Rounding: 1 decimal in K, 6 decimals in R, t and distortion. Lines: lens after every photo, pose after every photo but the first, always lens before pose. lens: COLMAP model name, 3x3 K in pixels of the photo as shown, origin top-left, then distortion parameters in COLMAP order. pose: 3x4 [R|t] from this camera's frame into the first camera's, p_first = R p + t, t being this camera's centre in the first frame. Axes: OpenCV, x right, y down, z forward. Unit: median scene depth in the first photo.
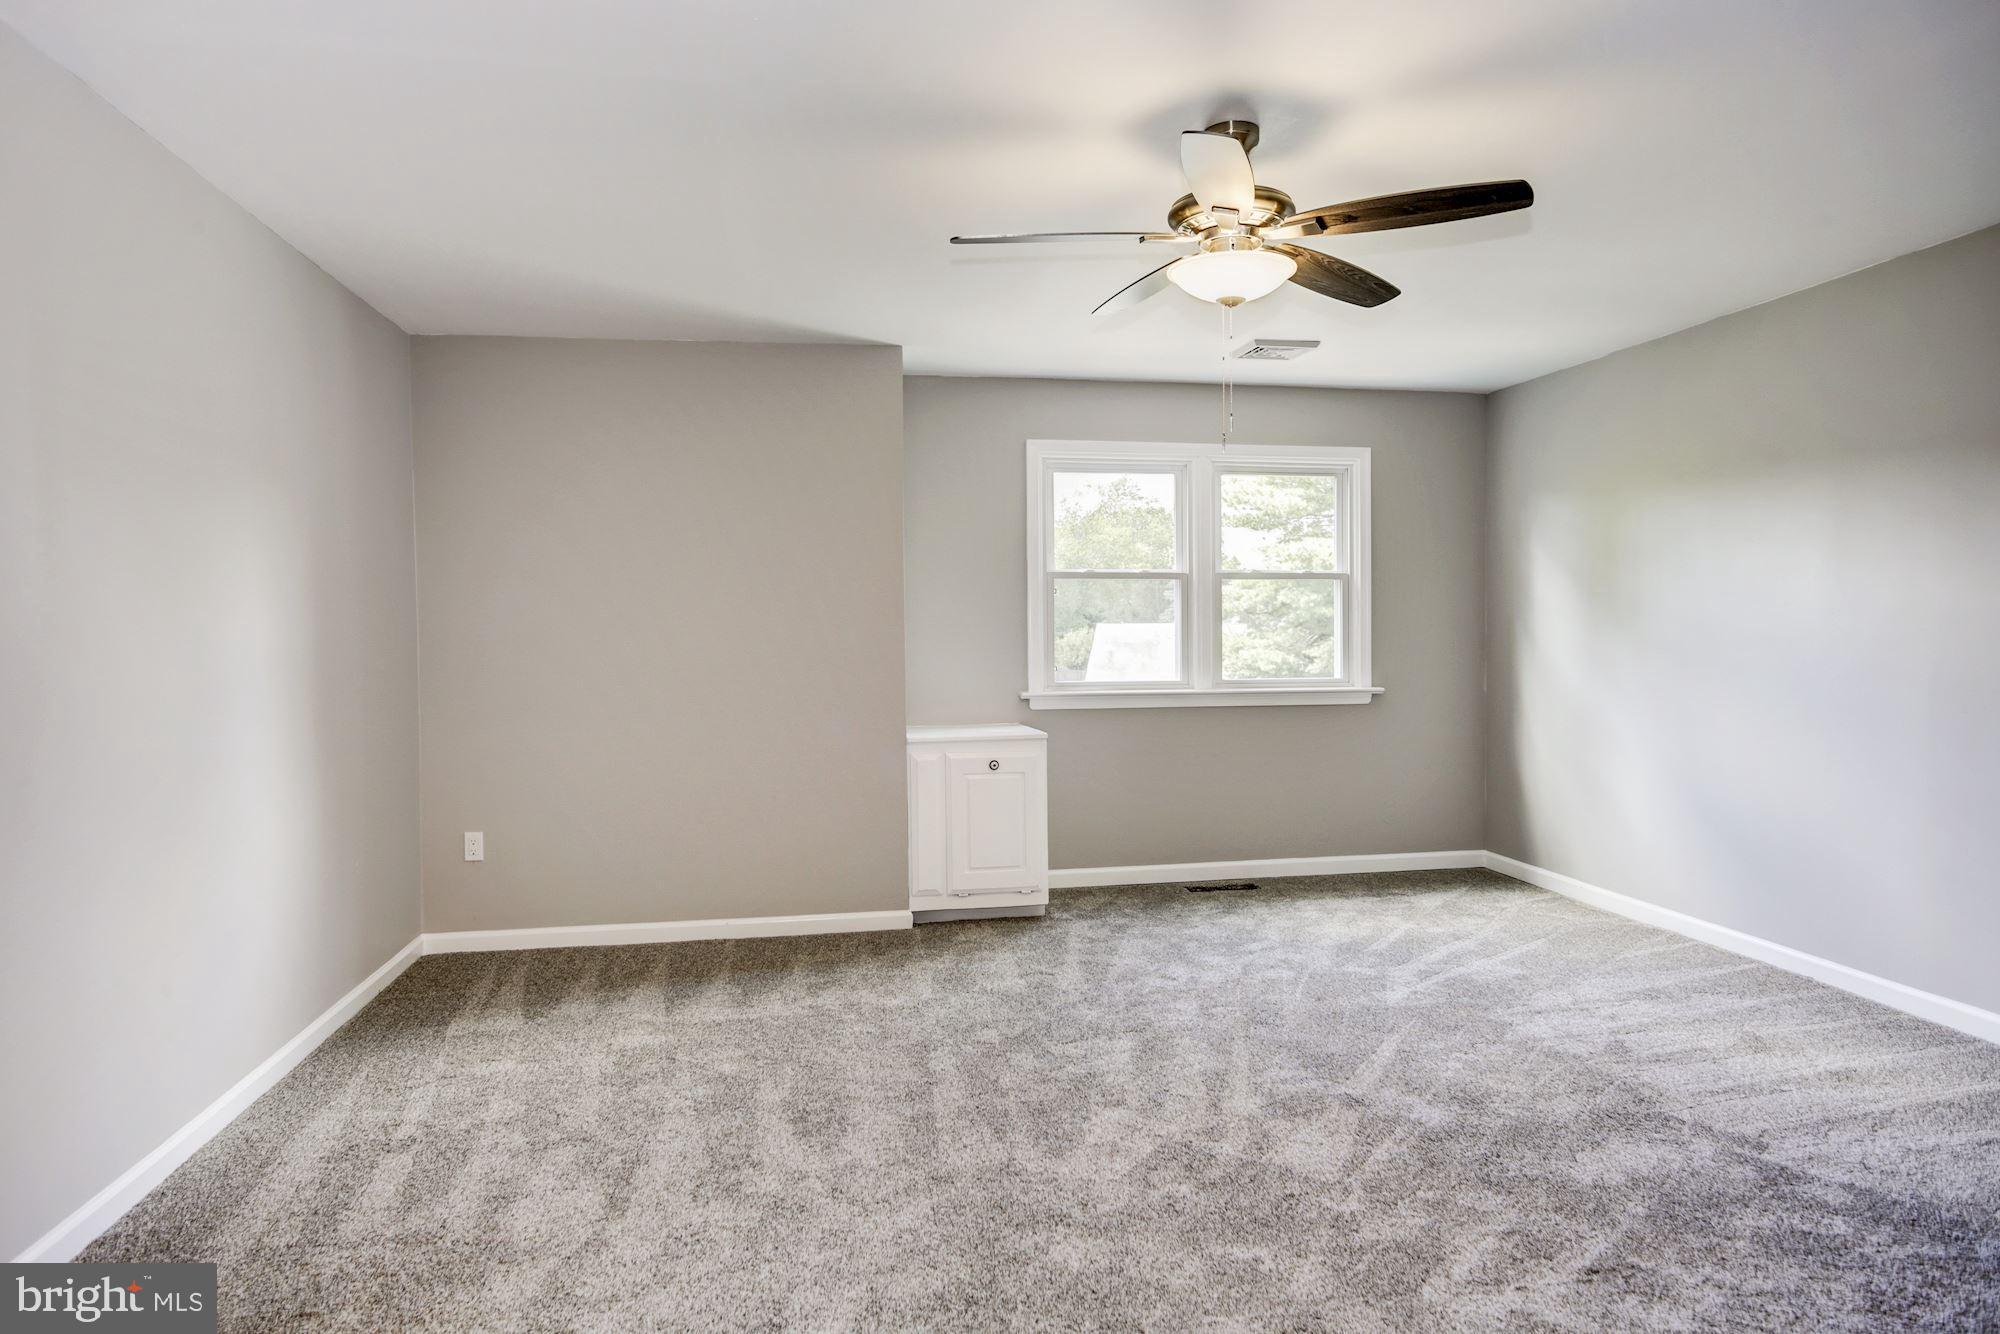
lens RADIAL K [[1259.1, 0, 1000.0], [0, 1259.1, 667.0], [0, 0, 1]] dist [0.001047, 0.000306]
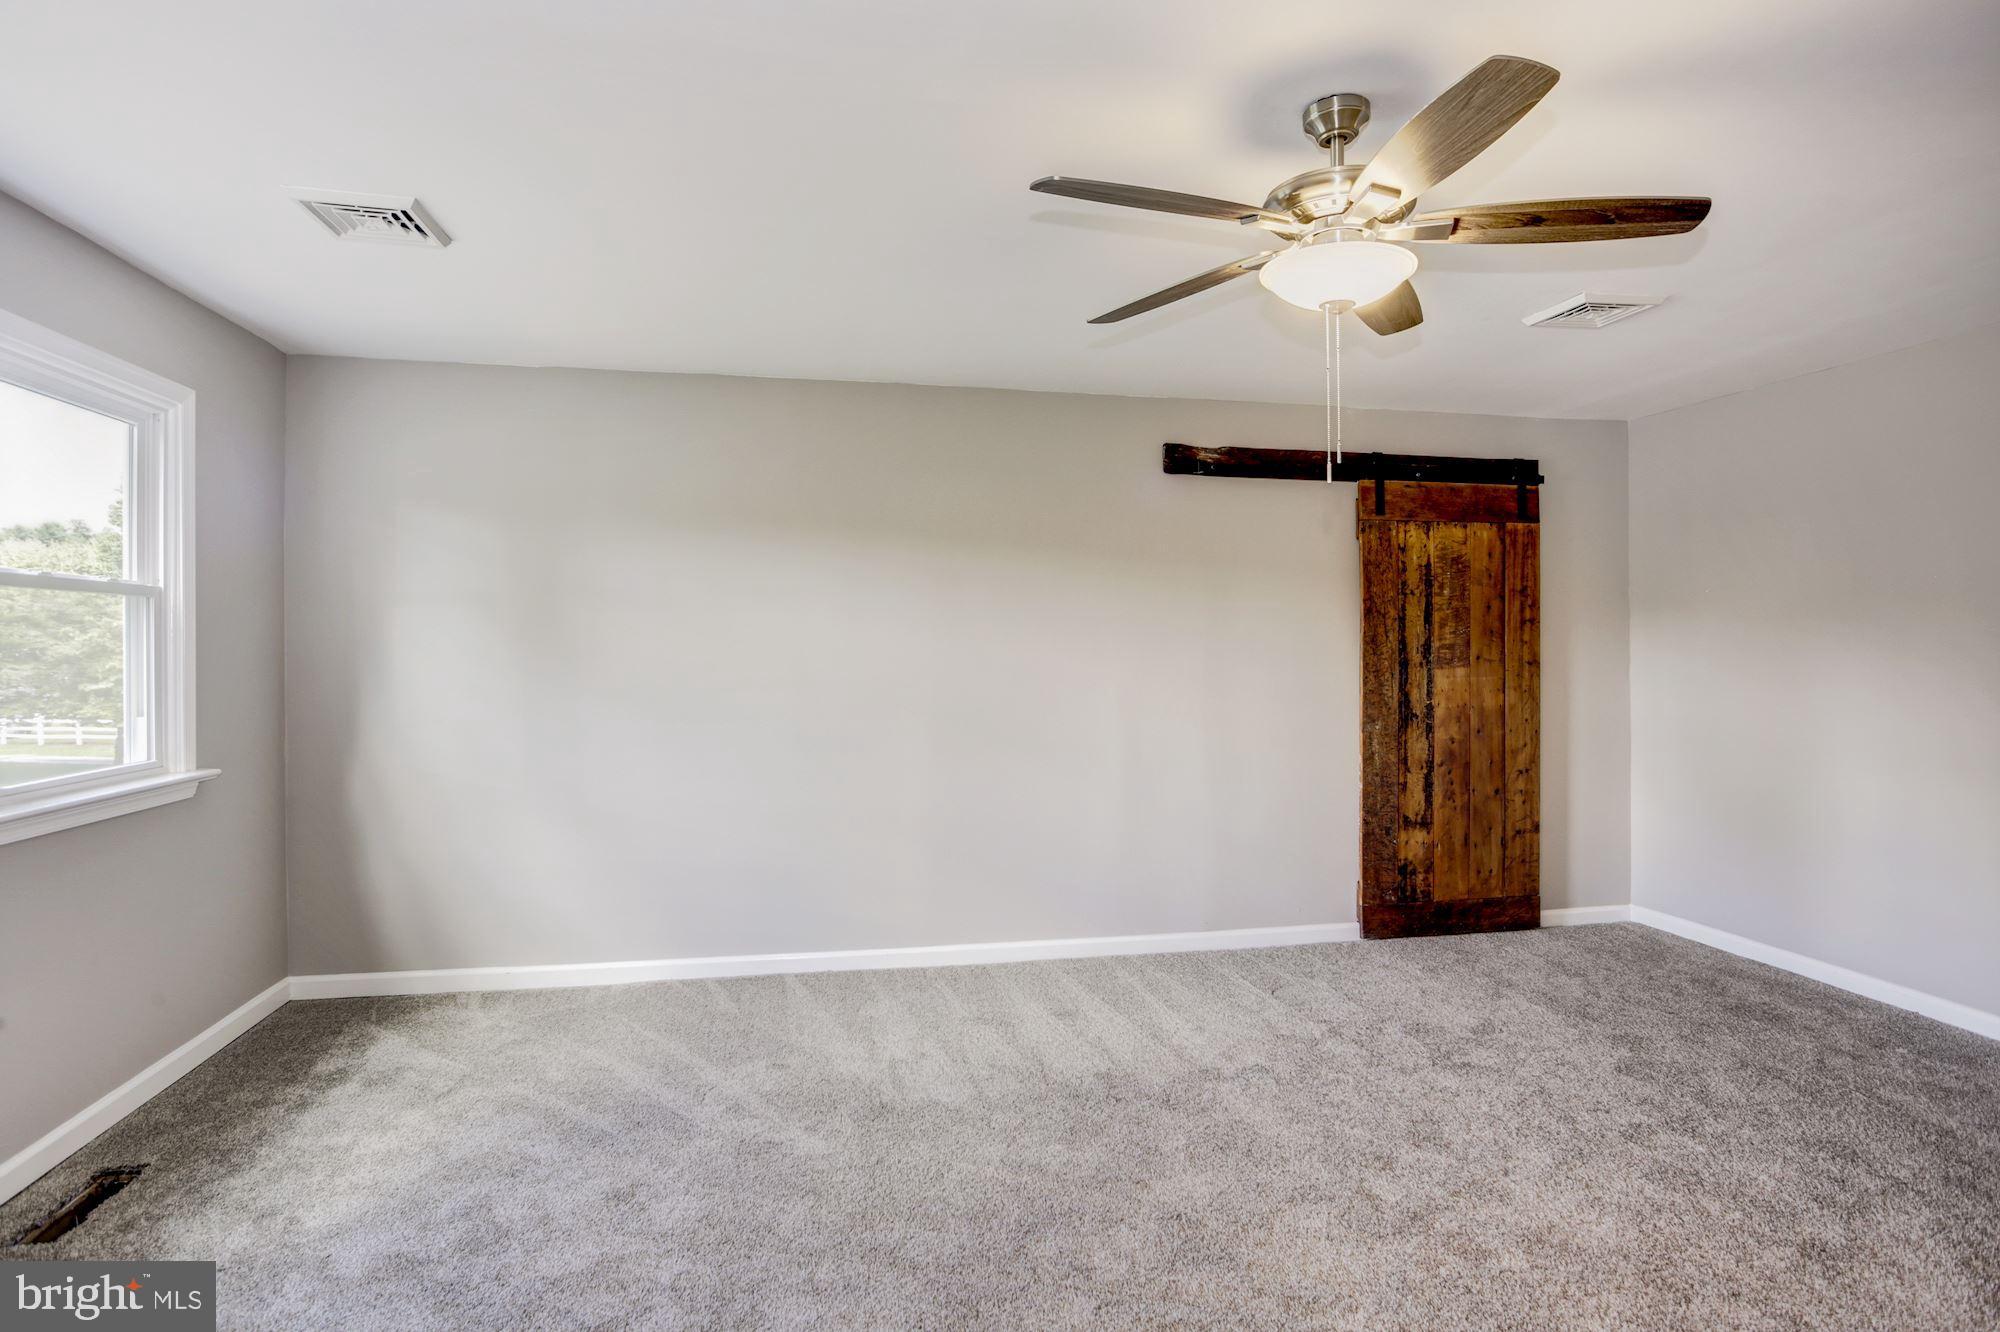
lens RADIAL K [[1062.7, 0, 1000.0], [0, 1062.7, 666.0], [0, 0, 1]] dist [-0.027049, 0.000181]
pose [[-0.032539, -0.009611, 0.999424, -0.325946], [0.032869, 0.999403, 0.010681, -0.039385], [-0.998930, 0.033198, -0.032203, 0.828902]]
